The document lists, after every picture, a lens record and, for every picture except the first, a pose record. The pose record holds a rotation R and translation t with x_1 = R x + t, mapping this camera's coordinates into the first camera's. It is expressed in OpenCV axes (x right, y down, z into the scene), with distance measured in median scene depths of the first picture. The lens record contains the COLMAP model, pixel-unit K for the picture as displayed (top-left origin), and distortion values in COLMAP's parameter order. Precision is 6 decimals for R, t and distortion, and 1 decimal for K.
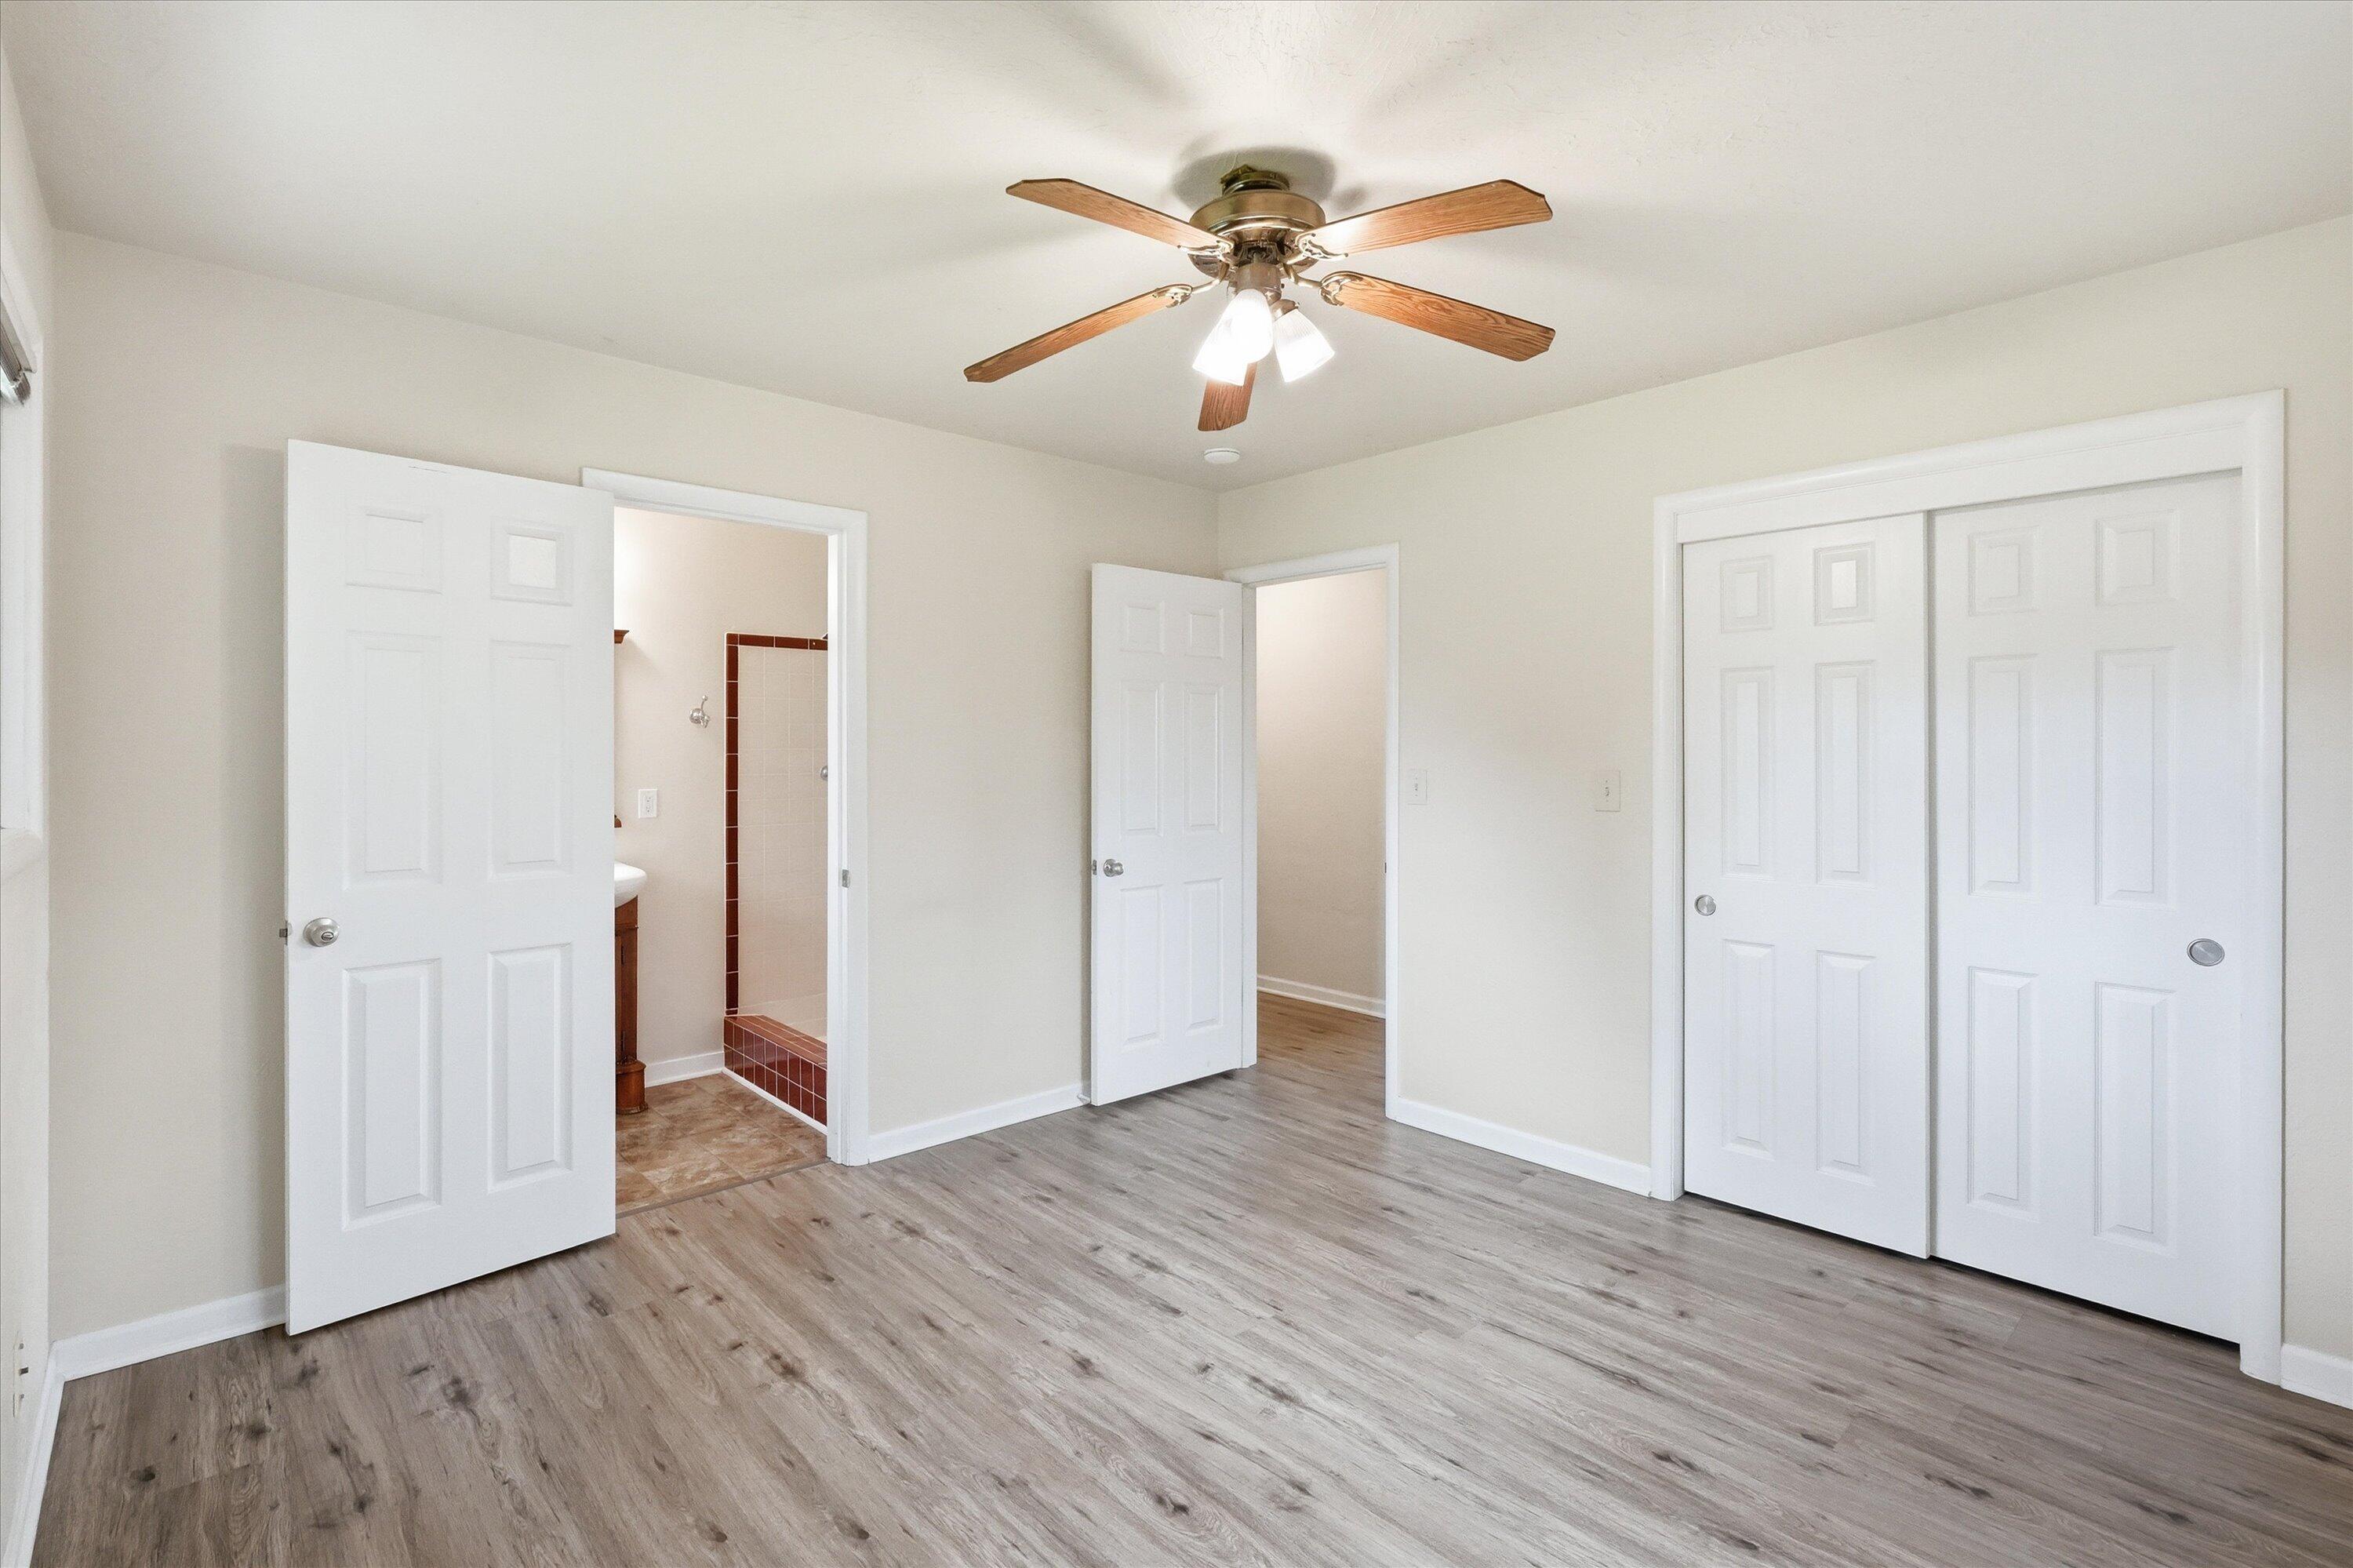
lens RADIAL K [[1079.5, 0, 1165.9], [0, 1079.5, 772.0], [0, 0, 1]] dist [-0.015117, 0.006839]
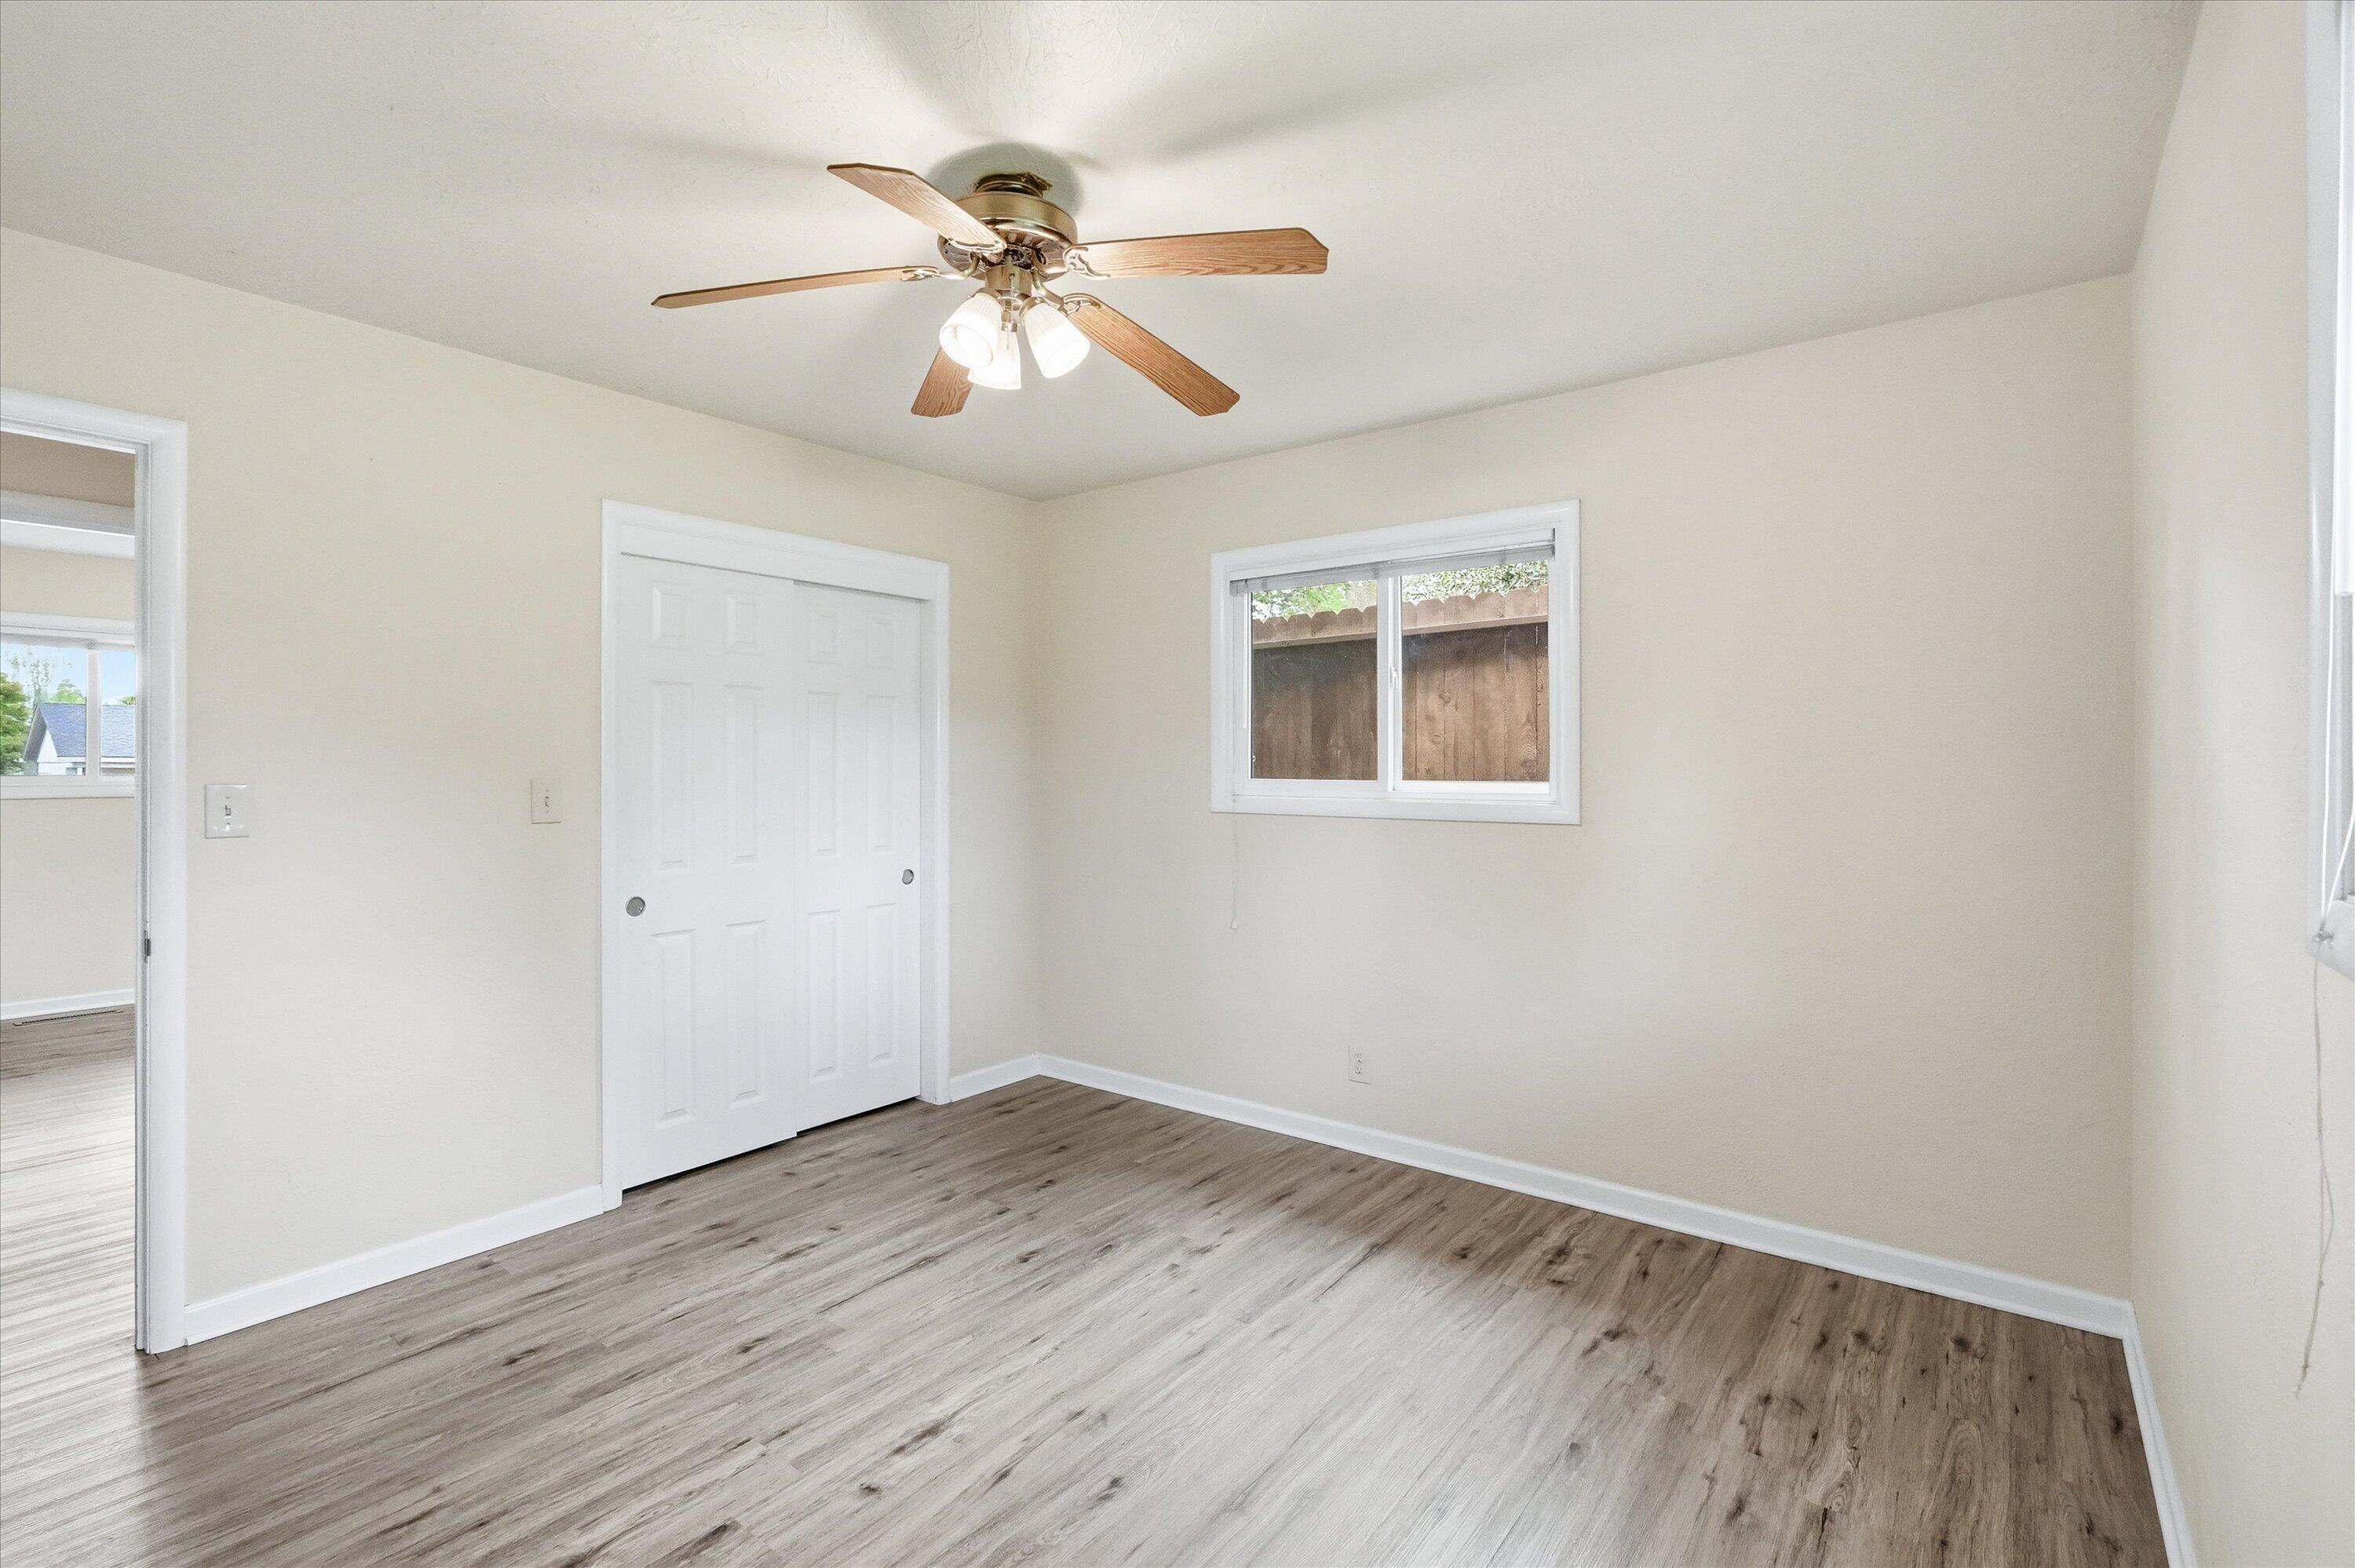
lens RADIAL K [[1080.2, 0, 1166.9], [0, 1080.2, 772.0], [0, 0, 1]] dist [-0.015117, 0.006839]
pose [[-0.166531, -0.006638, 0.986014, -0.819185], [0.020063, 0.999748, 0.010119, -0.004697], [-0.985832, 0.021468, -0.166356, 0.901403]]
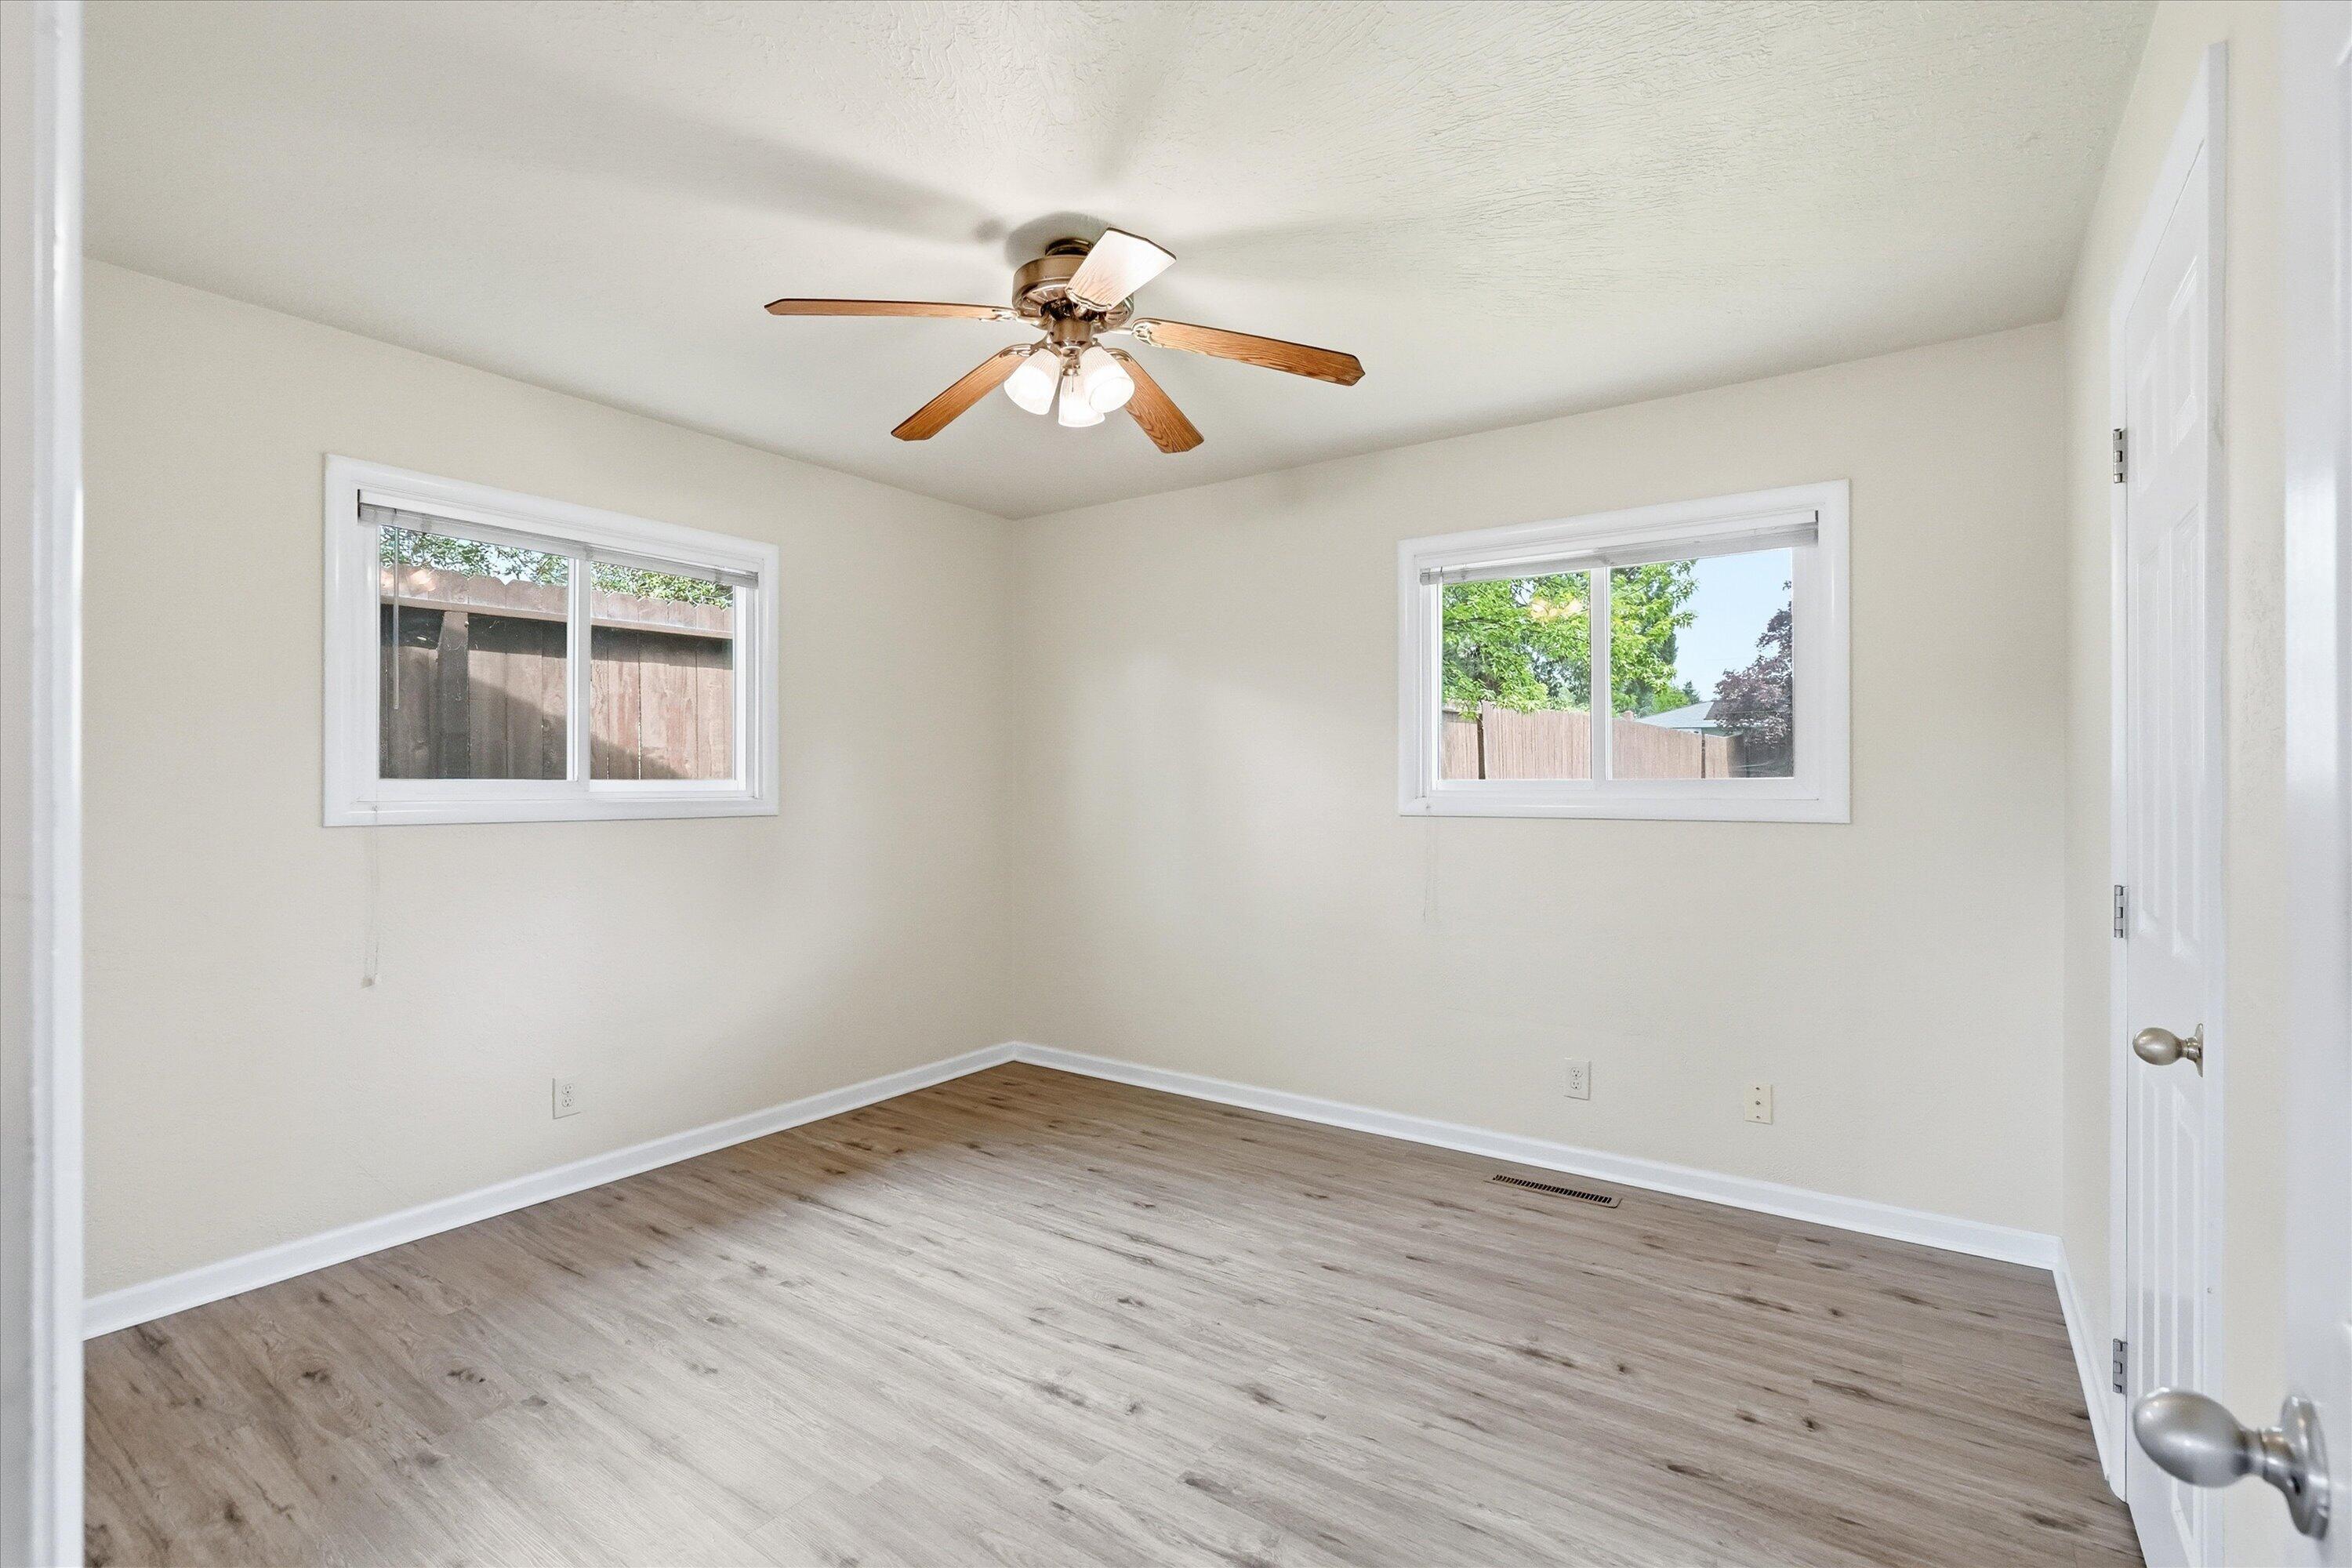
lens RADIAL K [[1079.0, 0, 1165.4], [0, 1079.0, 772.0], [0, 0, 1]] dist [-0.015117, 0.006839]
pose [[-0.976928, -0.003528, -0.213540, 0.209556], [-0.006294, 0.999905, 0.012275, -0.004346], [0.213477, 0.013336, -0.976857, 1.903992]]
